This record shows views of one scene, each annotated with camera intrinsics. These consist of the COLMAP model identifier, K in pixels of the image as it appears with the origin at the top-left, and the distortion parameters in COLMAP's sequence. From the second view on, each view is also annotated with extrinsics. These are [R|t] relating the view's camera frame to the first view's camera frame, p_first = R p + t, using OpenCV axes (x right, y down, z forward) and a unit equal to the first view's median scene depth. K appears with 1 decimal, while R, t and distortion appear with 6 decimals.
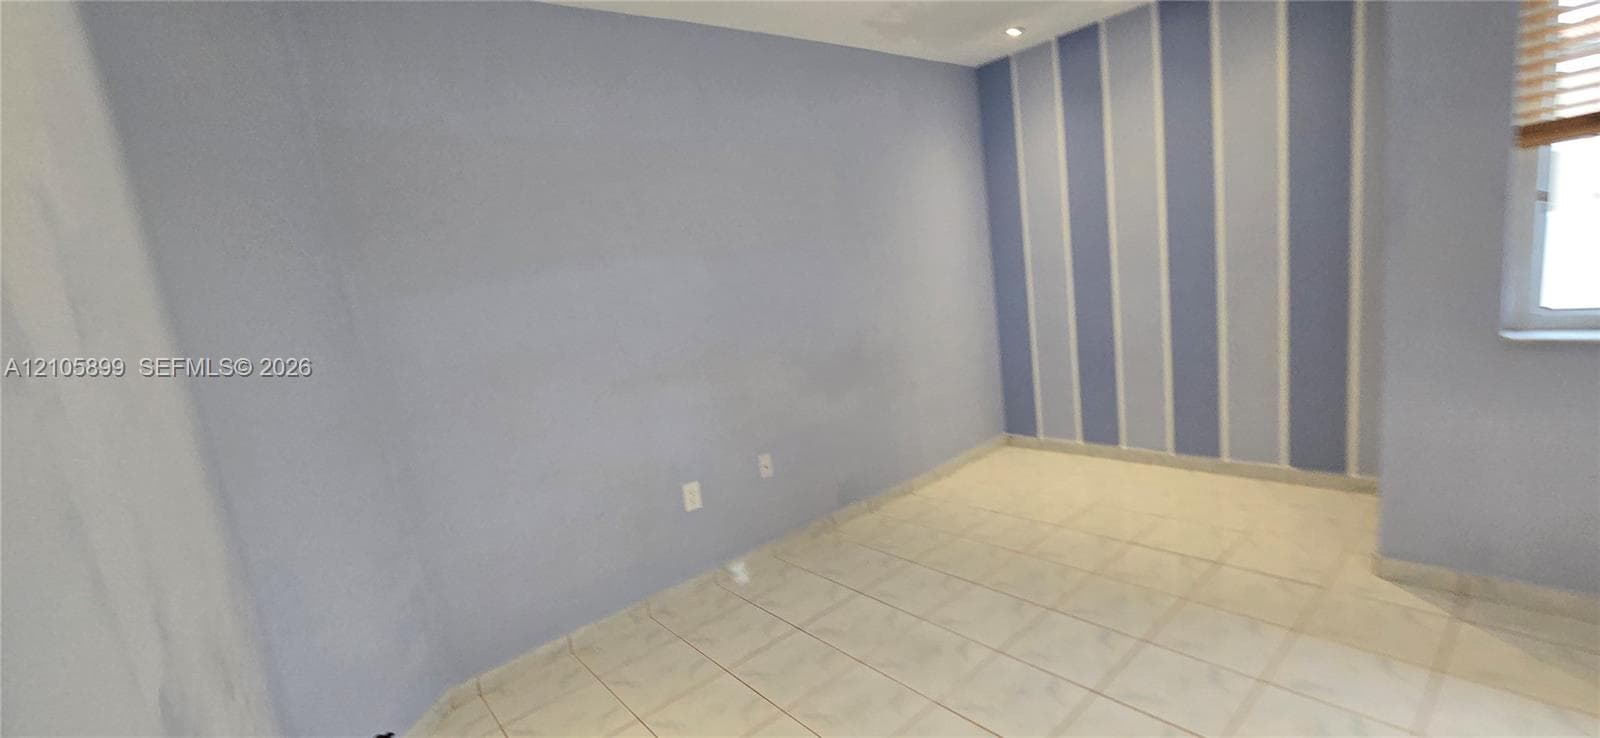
lens RADIAL K [[657.6, 0, 805.7], [0, 657.6, 375.2], [0, 0, 1]] dist [-0.003476, -0.000857]
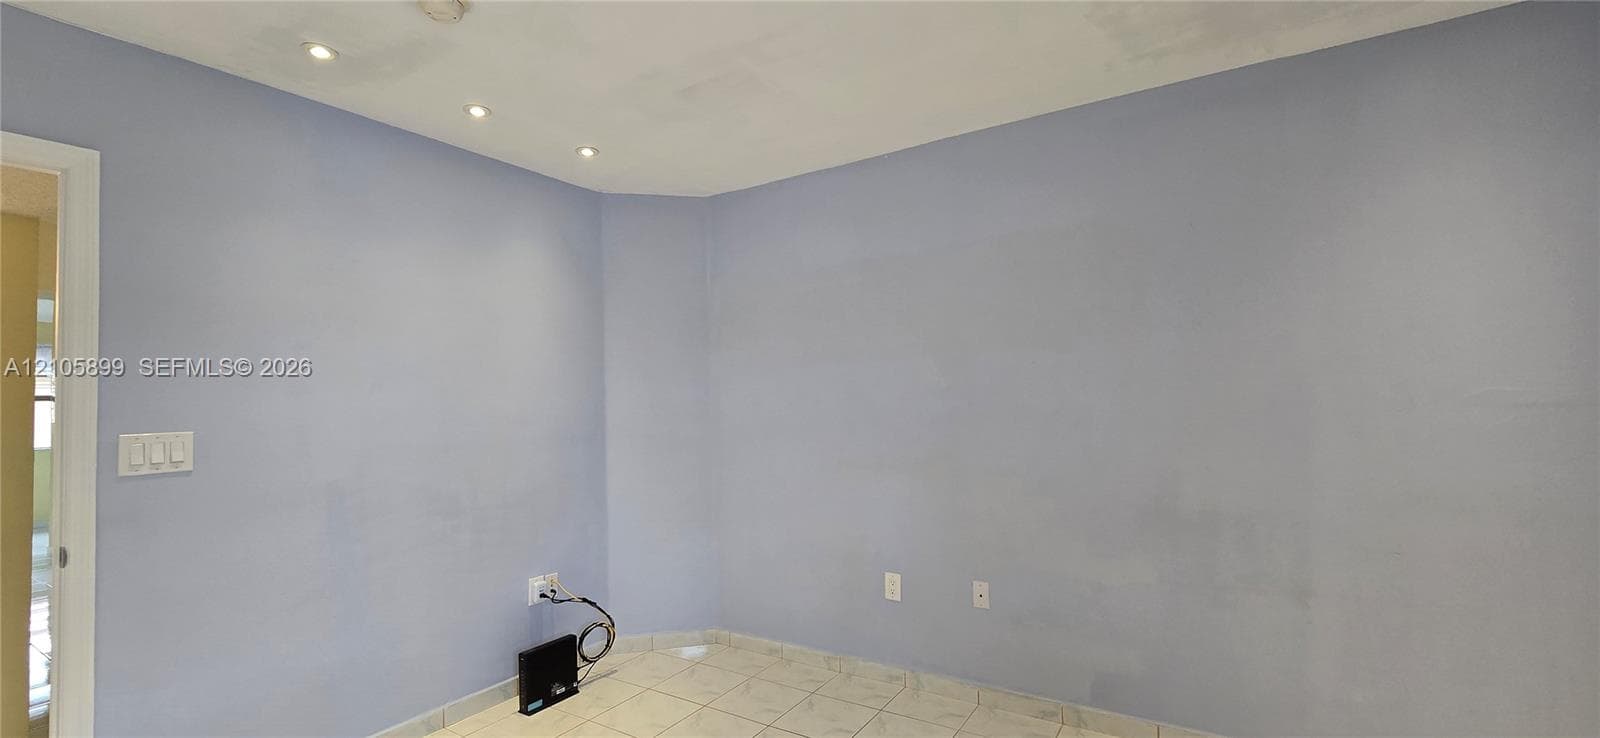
lens RADIAL K [[655.4, 0, 809.6], [0, 655.4, 375.4], [0, 0, 1]] dist [-0.003425, 0.002888]
pose [[0.303501, 0.087809, -0.948777, 0.657966], [-0.168735, 0.984960, 0.037182, -0.142115], [0.937772, 0.148807, 0.313752, 0.448780]]
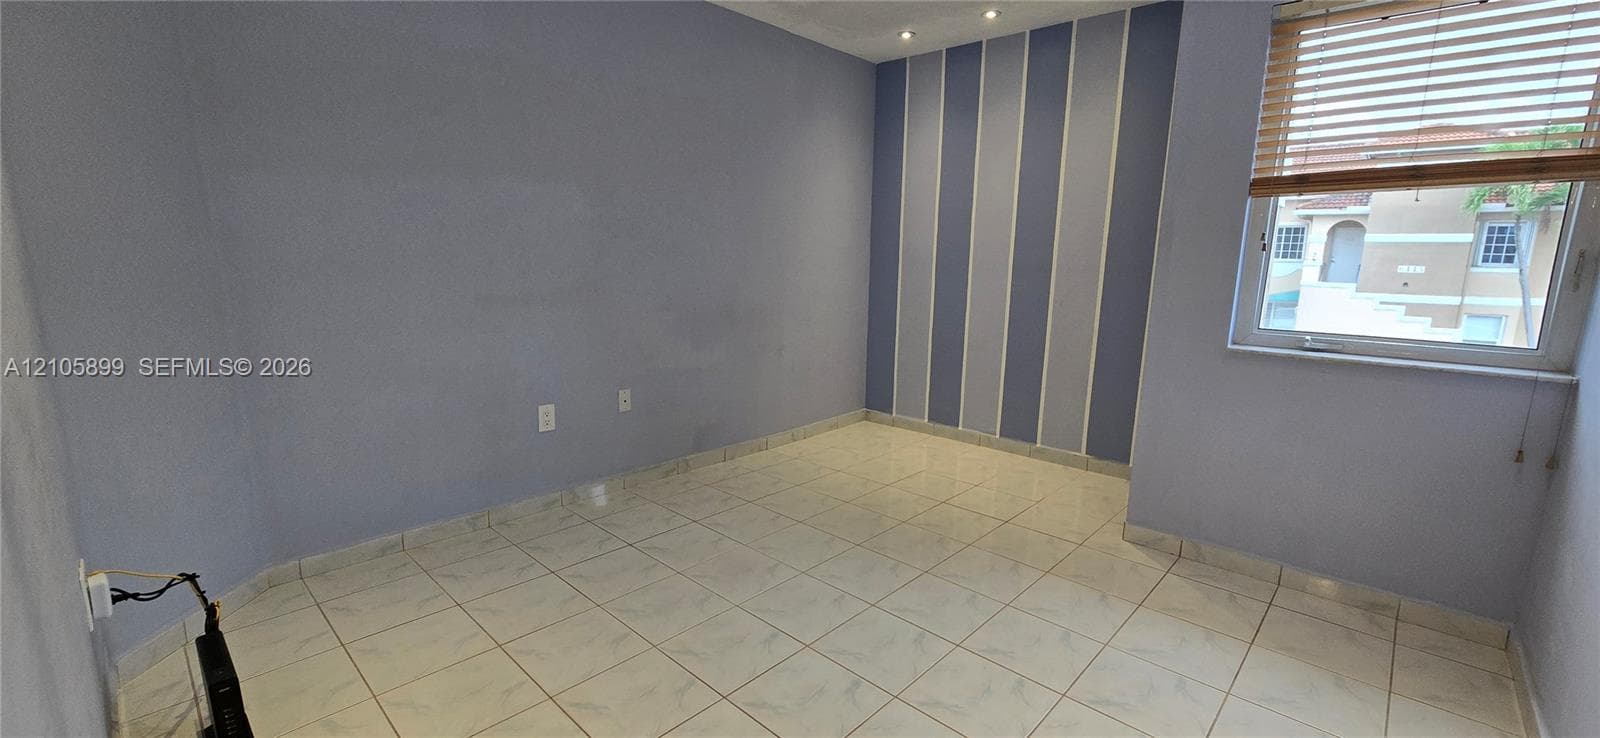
lens RADIAL K [[659.6, 0, 801.0], [0, 659.6, 373.5], [0, 0, 1]] dist [-0.011364, 0.005905]
pose [[0.982715, 0.123608, 0.137814, 0.062883], [-0.125852, 0.992019, 0.007657, 0.050140], [-0.135768, -0.024869, 0.990428, -0.076057]]
